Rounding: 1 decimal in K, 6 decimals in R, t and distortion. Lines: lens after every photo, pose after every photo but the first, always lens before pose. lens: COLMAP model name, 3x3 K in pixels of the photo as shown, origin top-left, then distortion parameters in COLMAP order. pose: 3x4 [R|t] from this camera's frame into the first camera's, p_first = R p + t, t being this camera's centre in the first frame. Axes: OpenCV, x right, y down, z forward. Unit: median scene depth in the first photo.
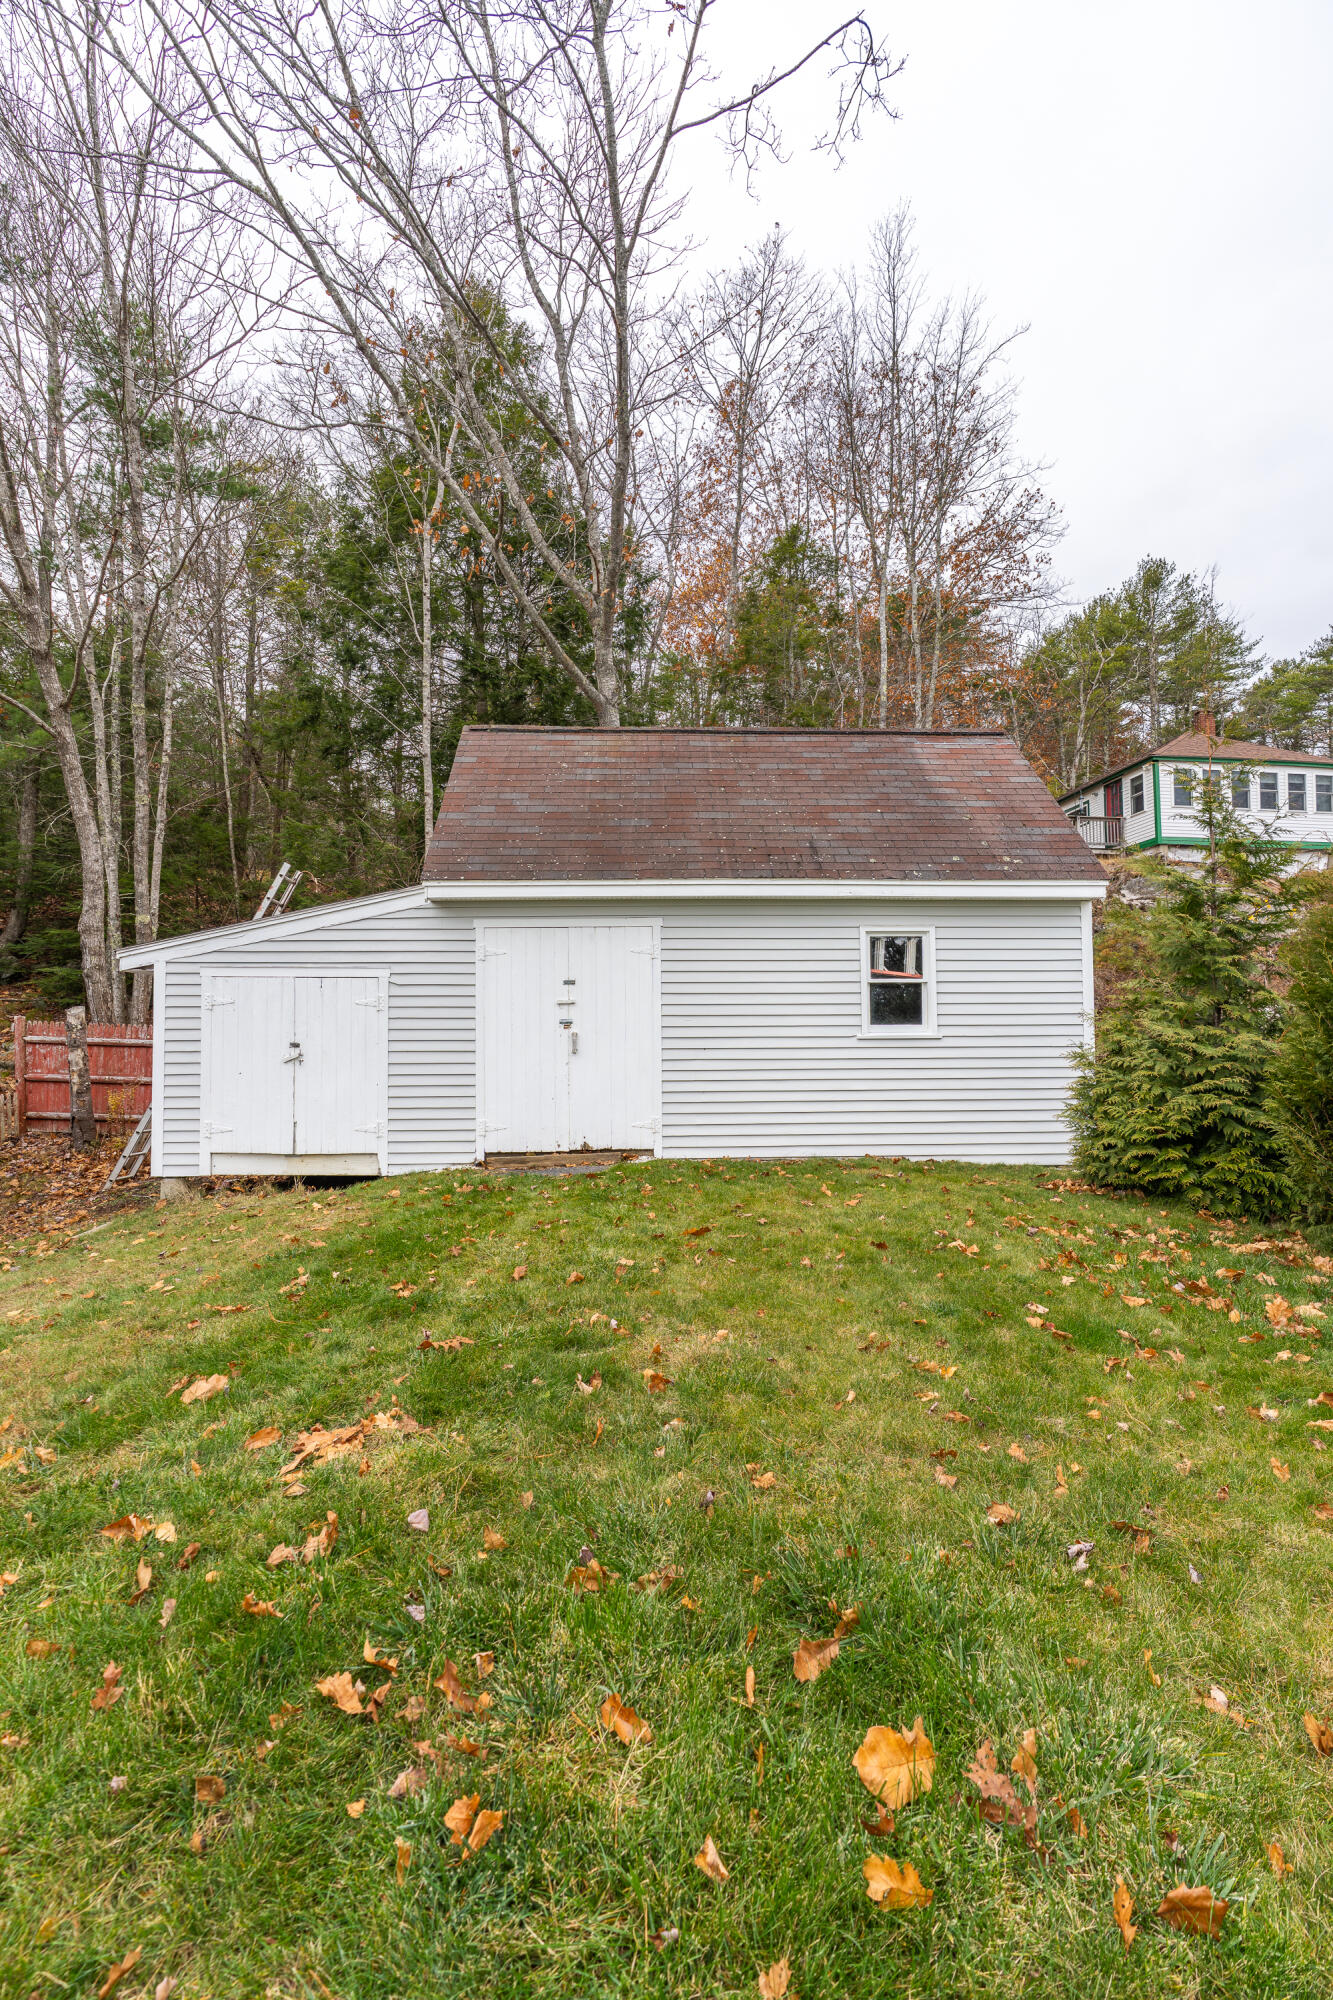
lens RADIAL K [[894.2, 0, 671.1], [0, 894.2, 1013.3], [0, 0, 1]] dist [-0.013126, 0.005759]
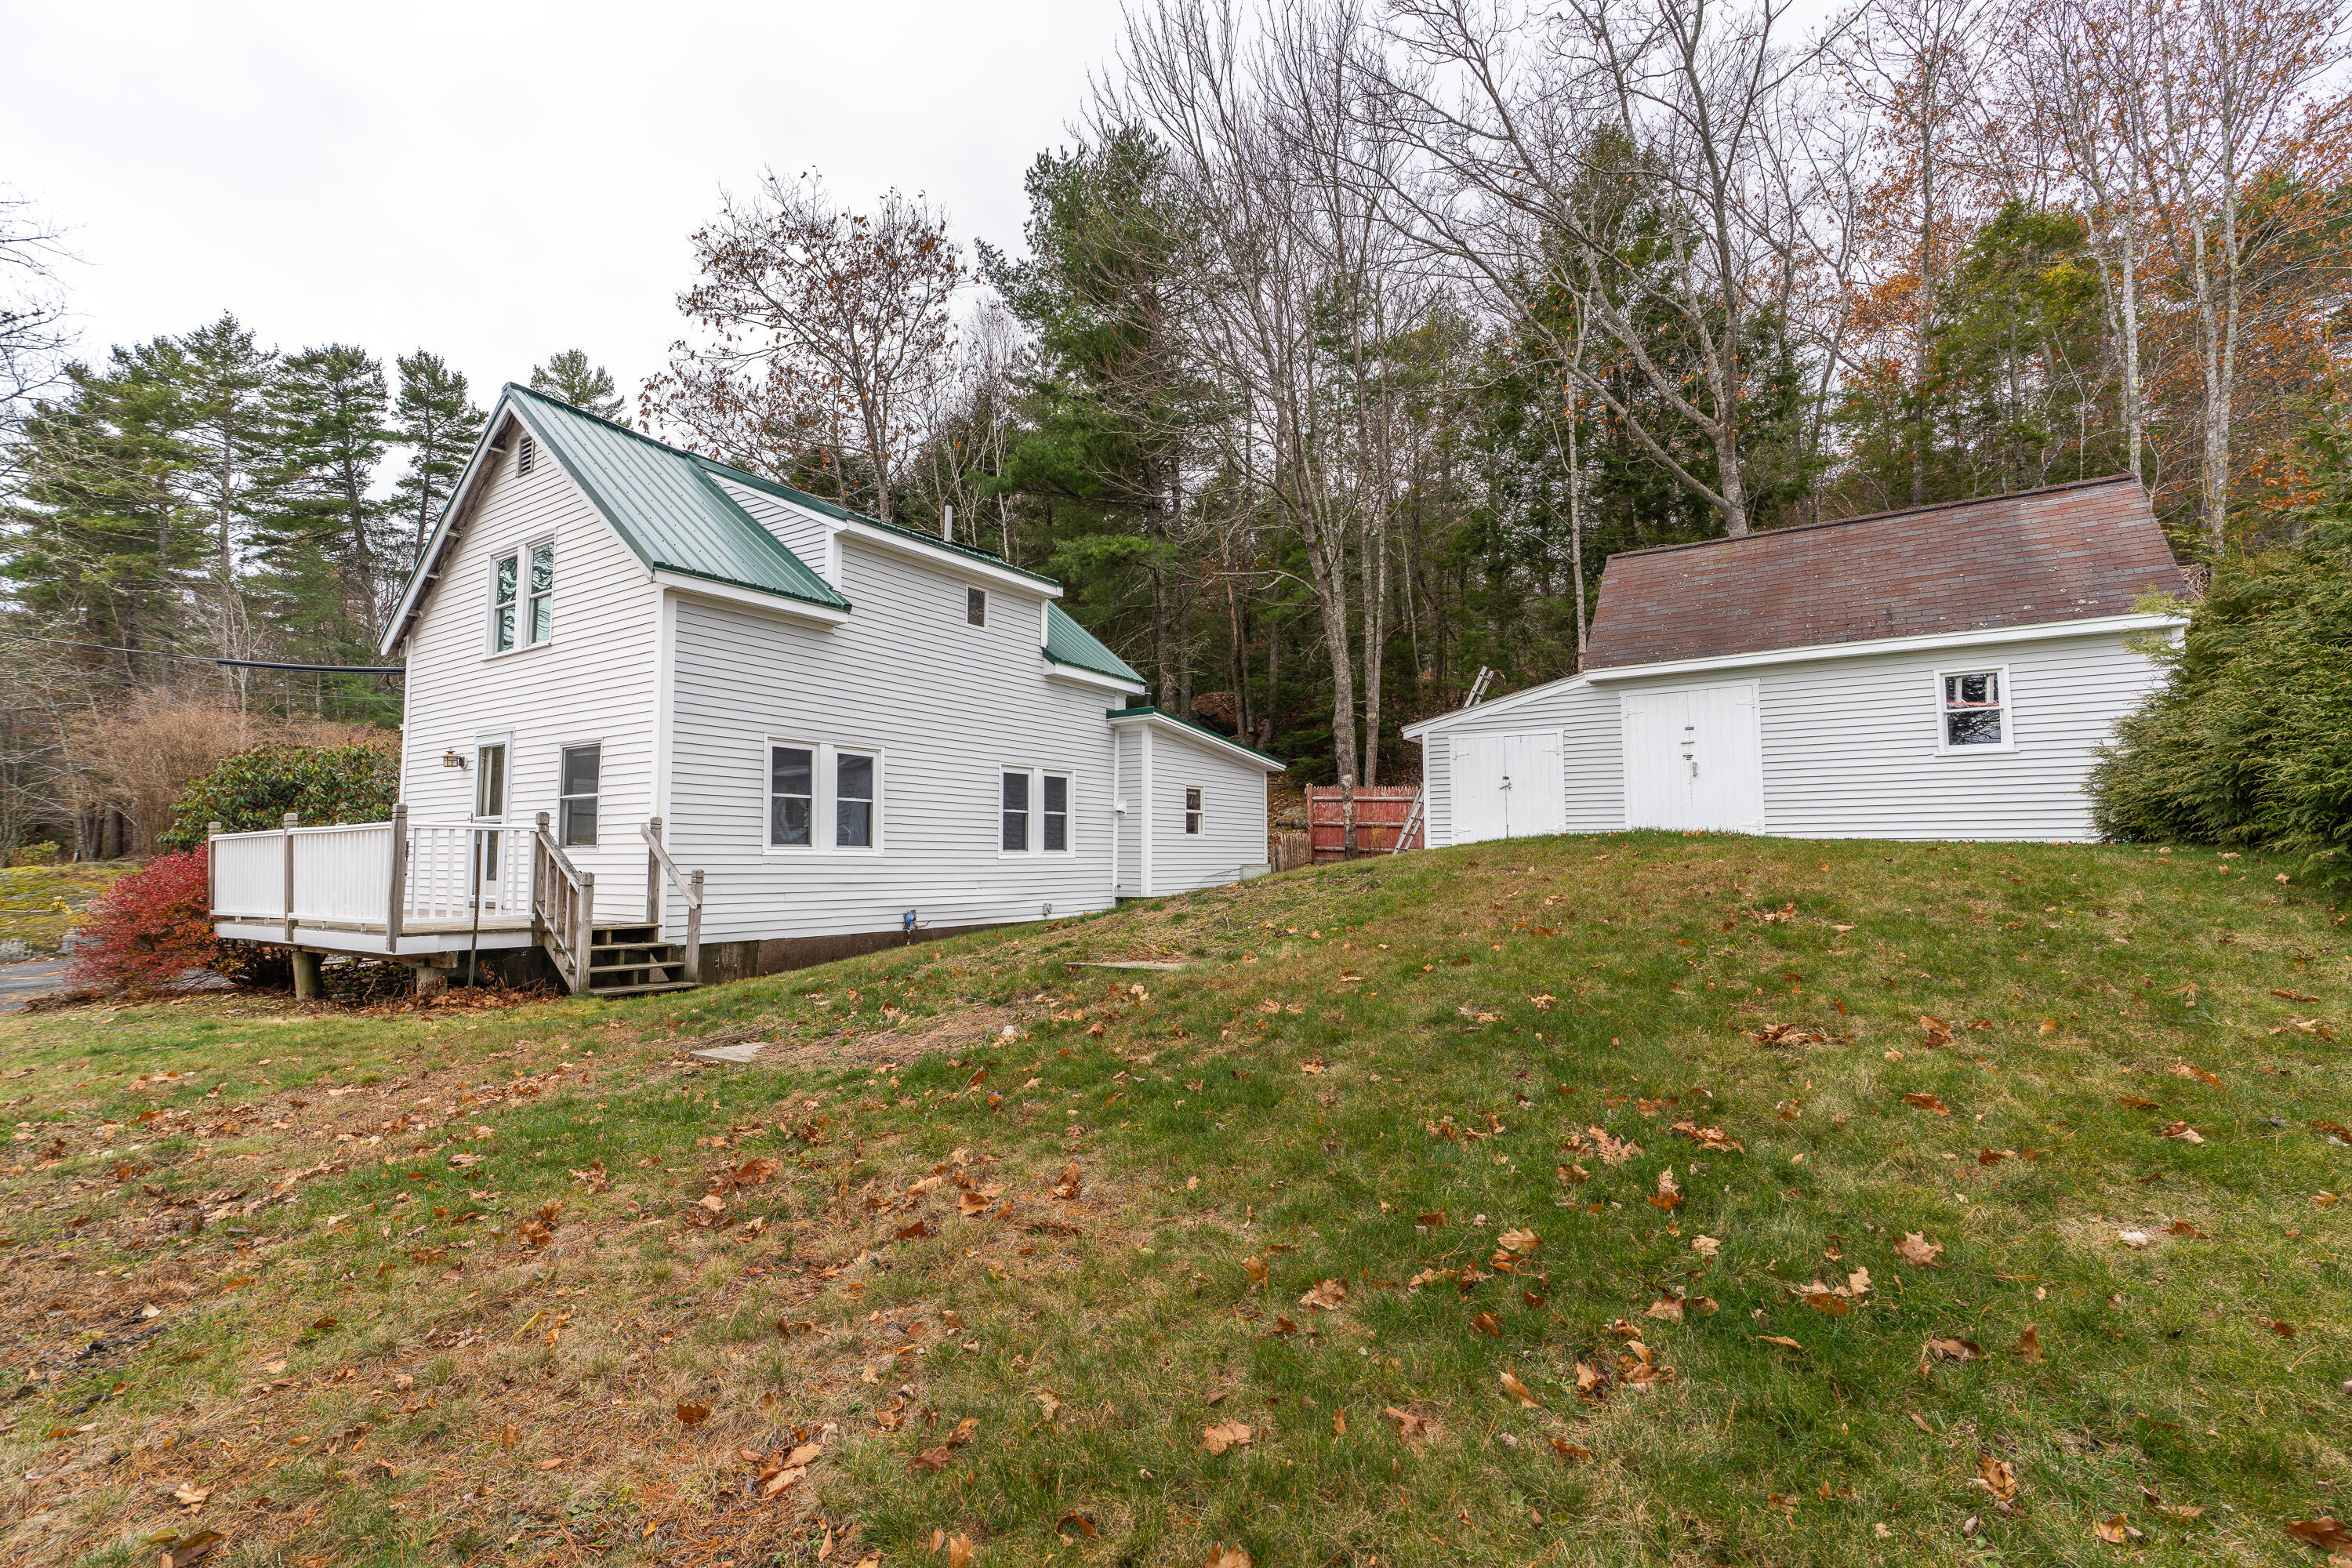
lens RADIAL K [[1051.5, 0, 1168.6], [0, 1051.5, 784.0], [0, 0, 1]] dist [-0.013126, 0.005759]
pose [[0.802805, -0.039460, -0.594935, 0.216077], [0.016541, 0.998898, -0.043932, 0.116034], [0.596013, 0.025428, 0.802572, -0.871371]]
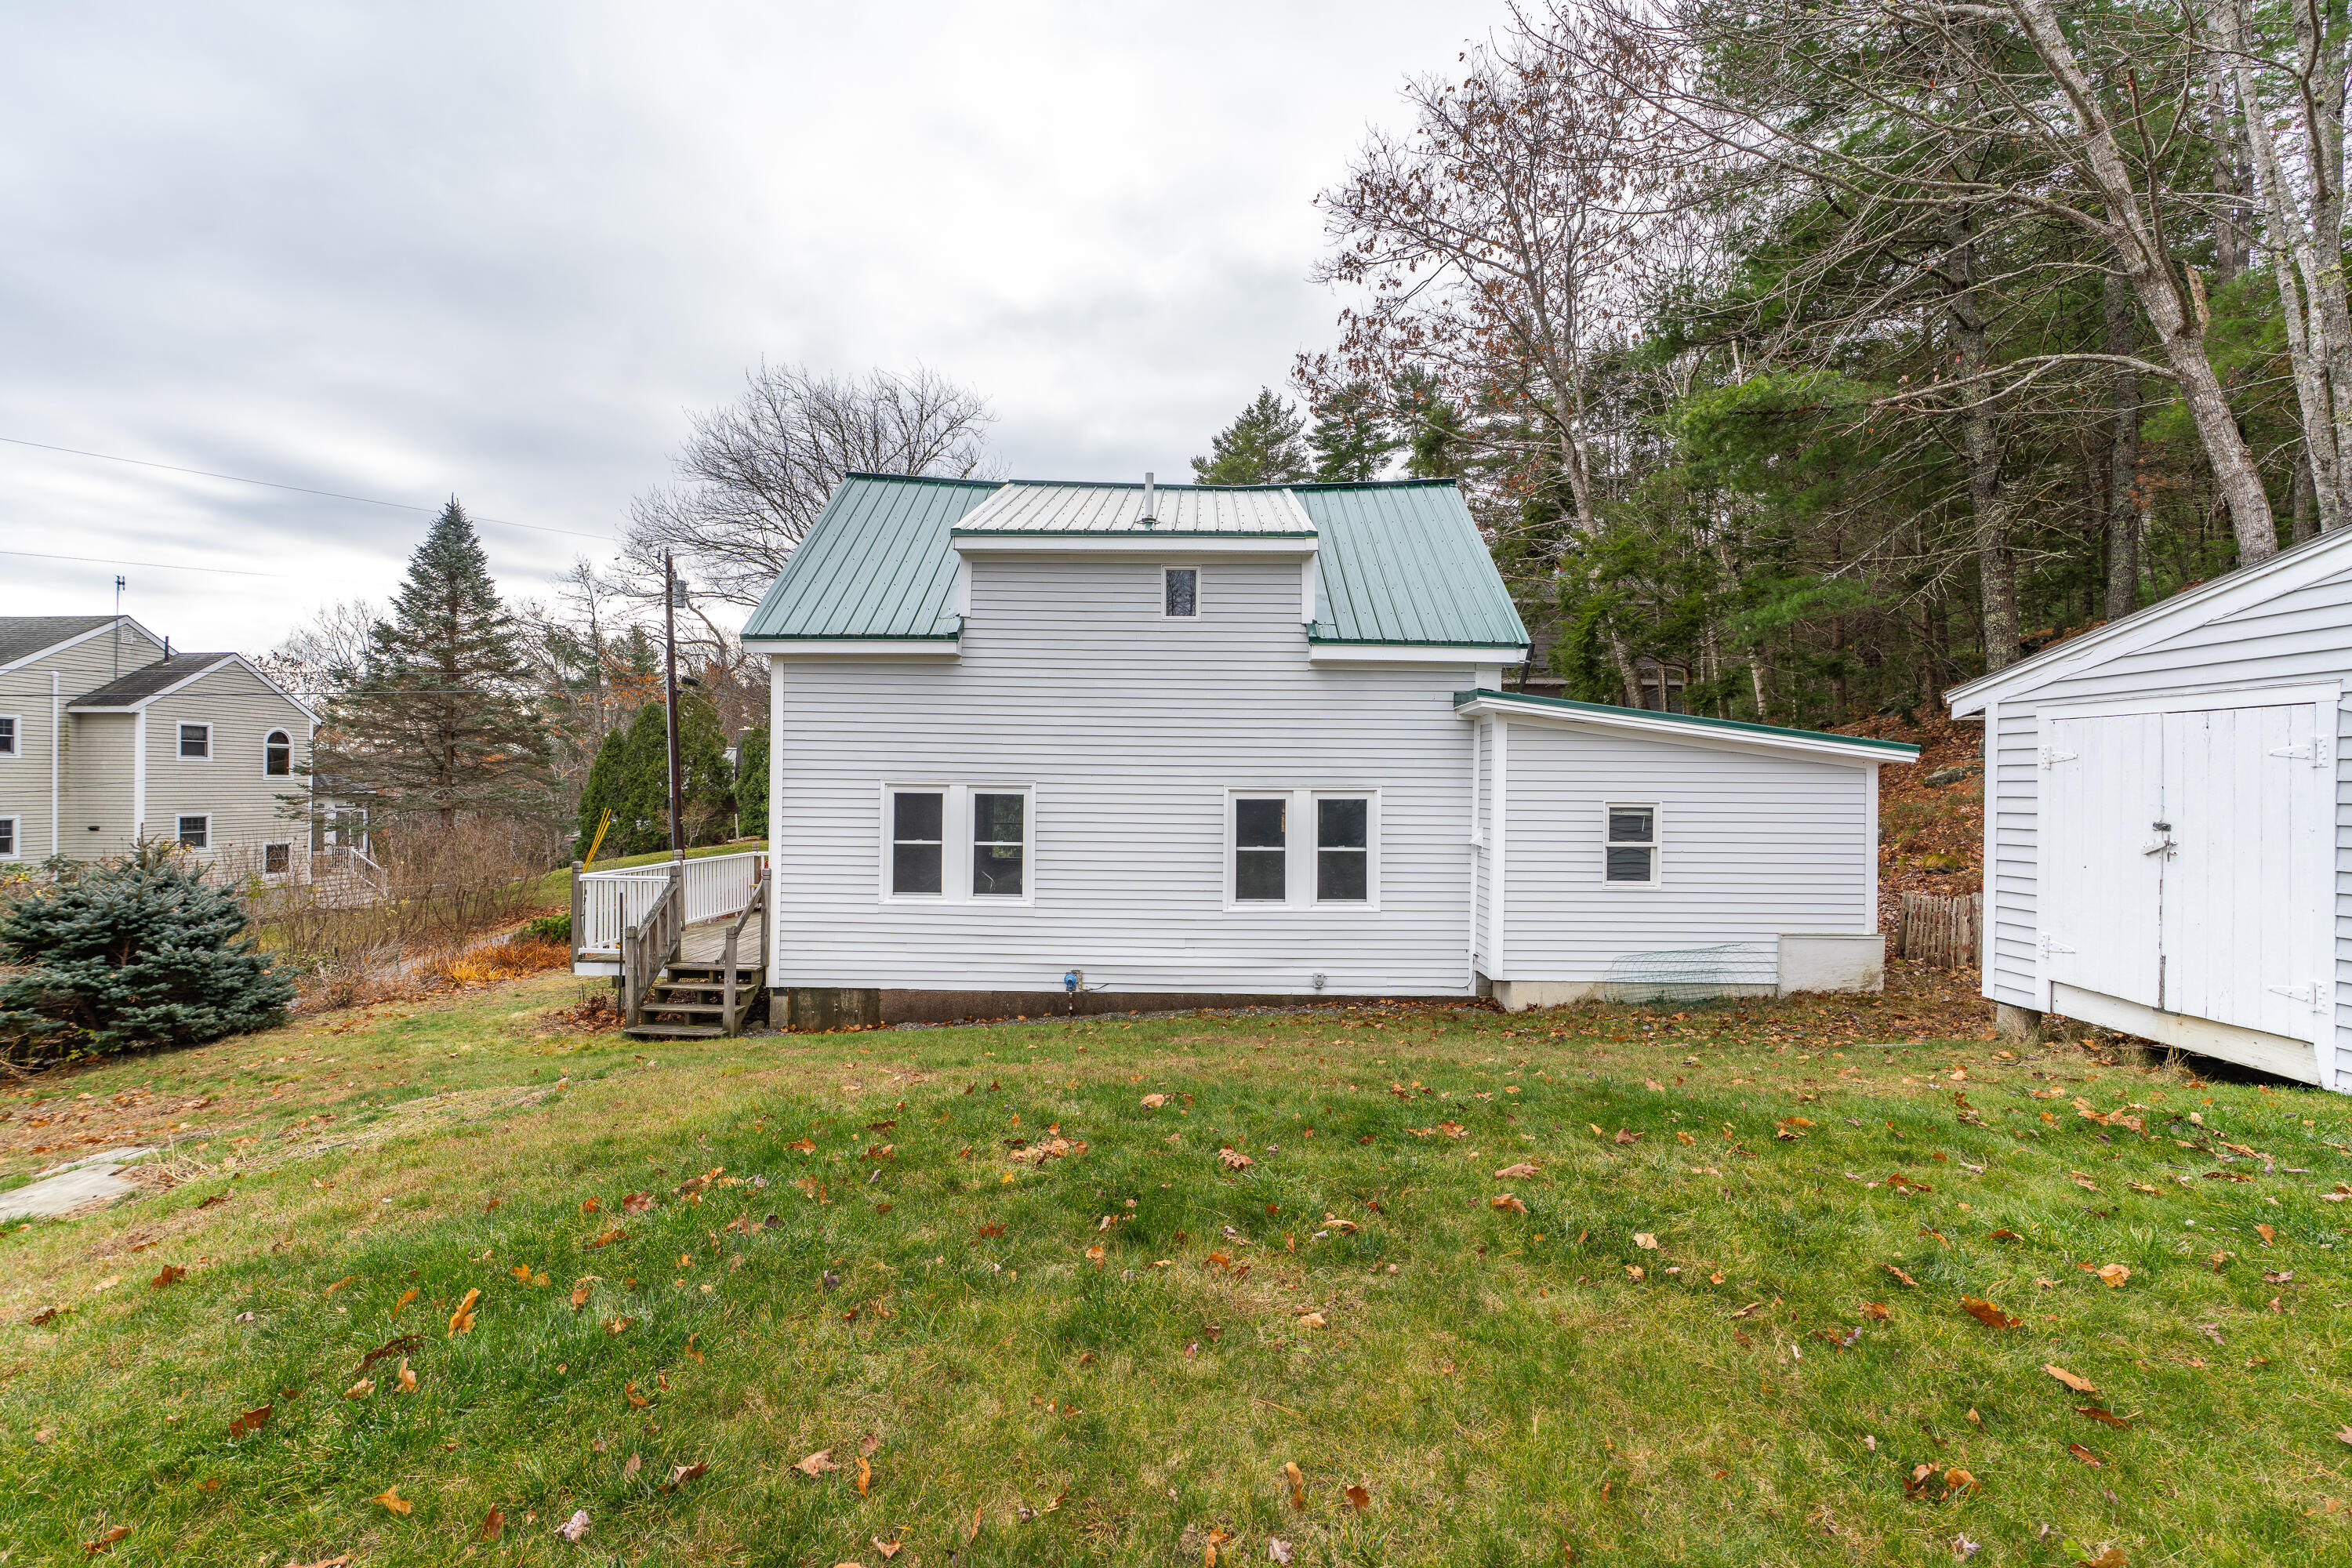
lens RADIAL K [[1051.5, 0, 1168.6], [0, 1051.5, 784.0], [0, 0, 1]] dist [-0.013126, 0.005759]
pose [[-0.067279, 0.003653, -0.997728, 0.307322], [0.022679, 0.999741, 0.002131, -0.009058], [0.997476, -0.022484, -0.067345, 0.369279]]
